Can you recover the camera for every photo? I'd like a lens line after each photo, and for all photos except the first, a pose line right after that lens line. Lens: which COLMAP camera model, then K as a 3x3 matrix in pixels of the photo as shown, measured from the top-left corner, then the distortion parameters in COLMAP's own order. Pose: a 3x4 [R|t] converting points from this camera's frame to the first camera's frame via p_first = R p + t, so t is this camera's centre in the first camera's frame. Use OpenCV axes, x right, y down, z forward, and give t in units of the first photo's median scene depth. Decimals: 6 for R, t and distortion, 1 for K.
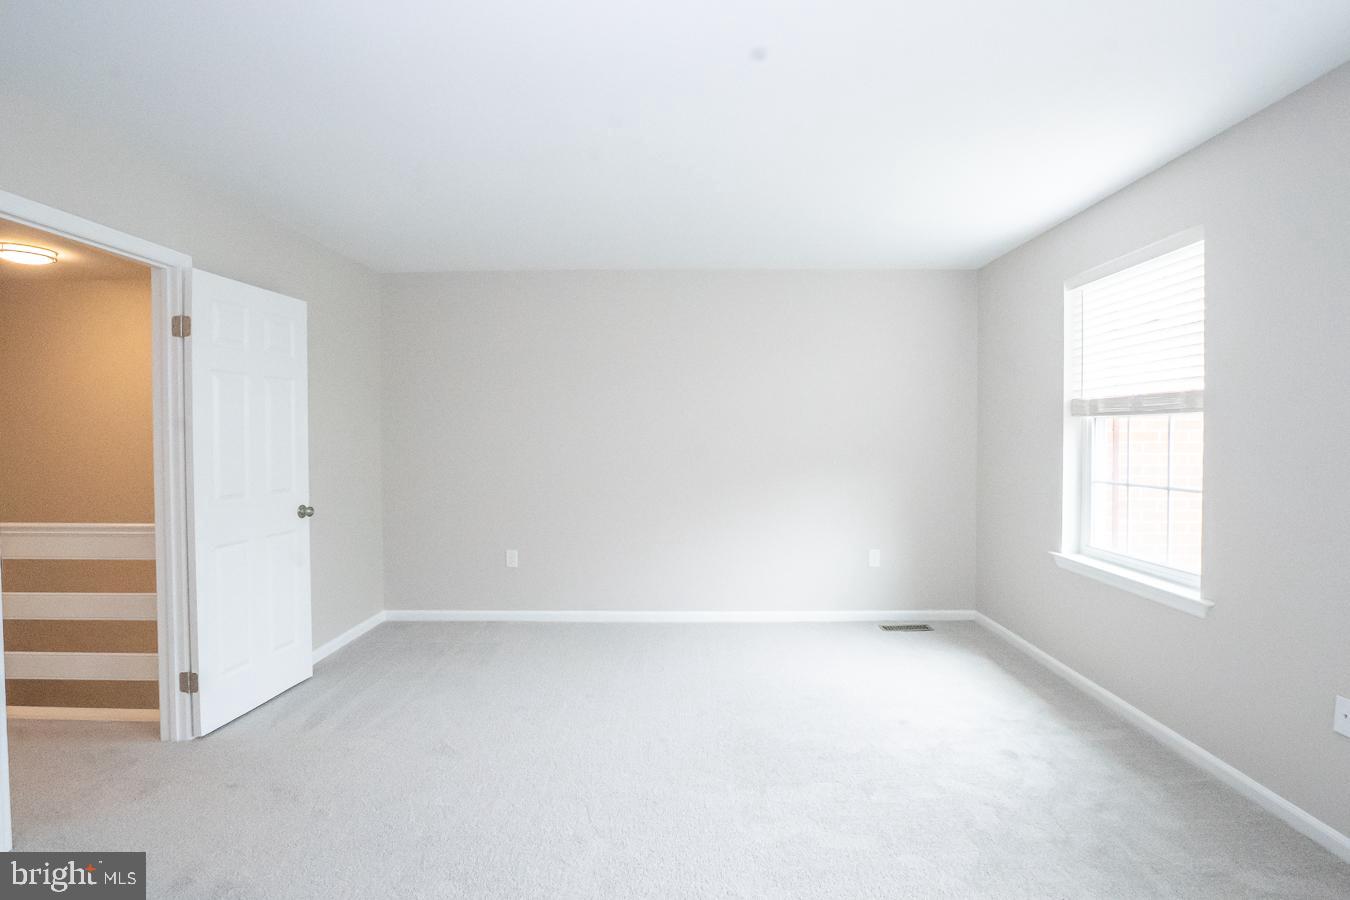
lens RADIAL K [[690.4, 0, 675.0], [0, 690.4, 450.0], [0, 0, 1]] dist [-0.014917, 0.000174]
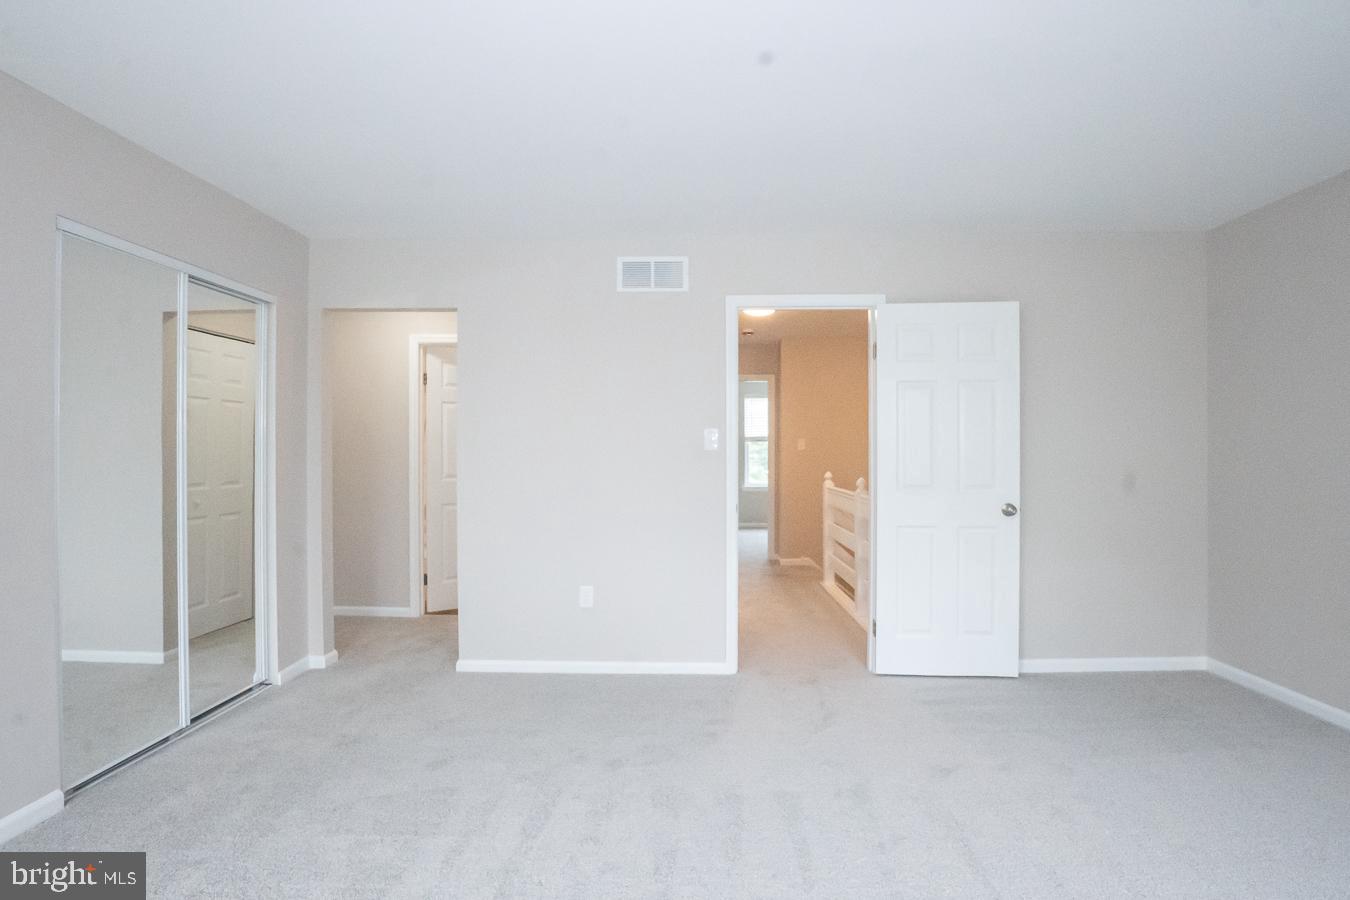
lens RADIAL K [[666.5, 0, 675.0], [0, 666.5, 450.0], [0, 0, 1]] dist [-0.013396, 0.000480]
pose [[0.006457, -0.001301, -0.999978, 0.695340], [-0.022097, 0.999755, -0.001443, 0.021708], [0.999735, 0.022106, 0.006426, 0.803264]]
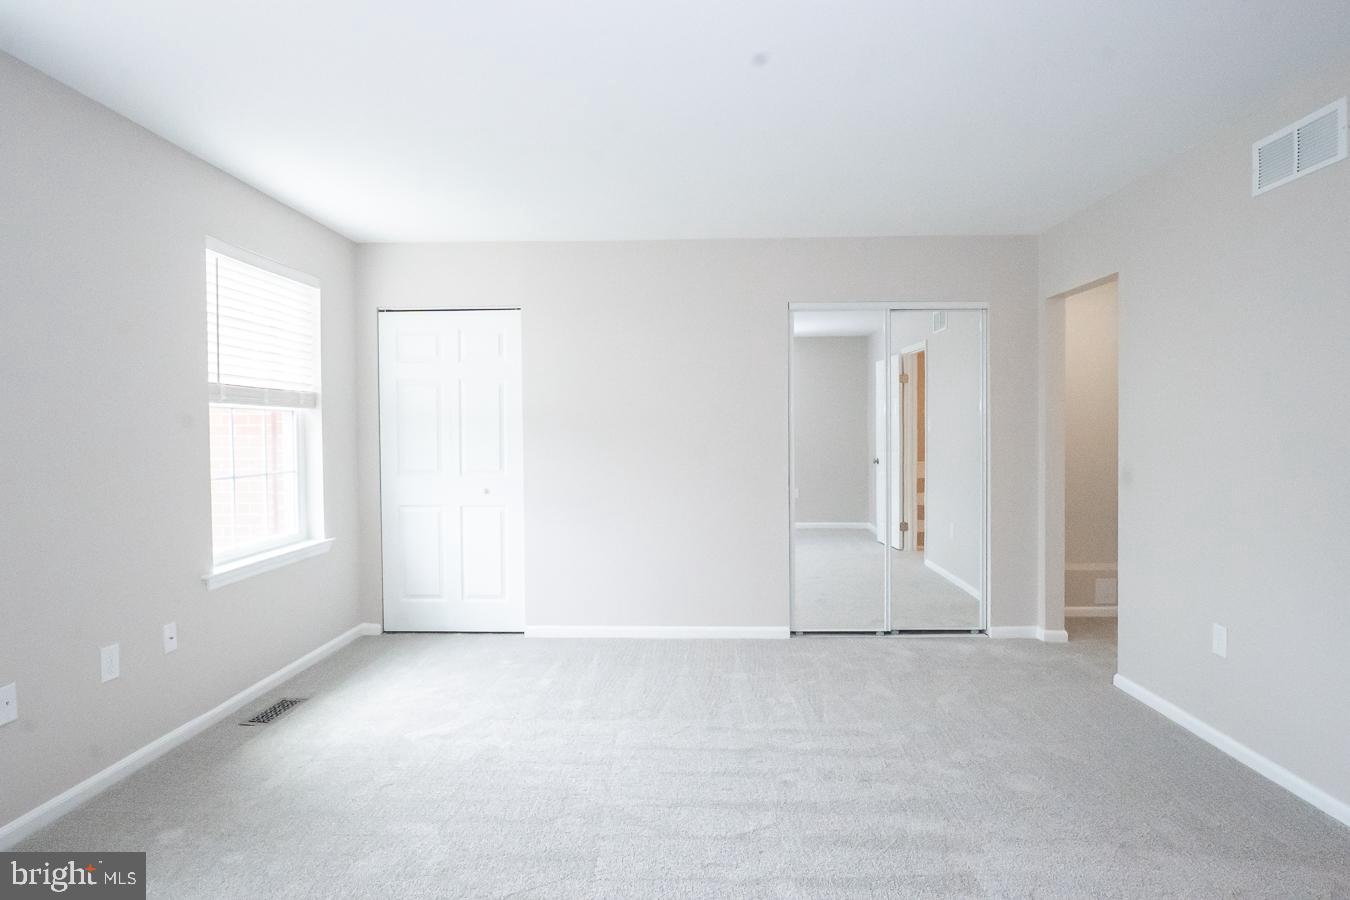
lens RADIAL K [[823.6, 0, 675.0], [0, 823.6, 450.0], [0, 0, 1]] dist [-0.001966, -0.000692]
pose [[-0.999649, 0.013548, 0.022762, -0.002325], [0.014674, 0.998638, 0.050068, -0.034393], [-0.022053, 0.050385, -0.998486, 1.999704]]
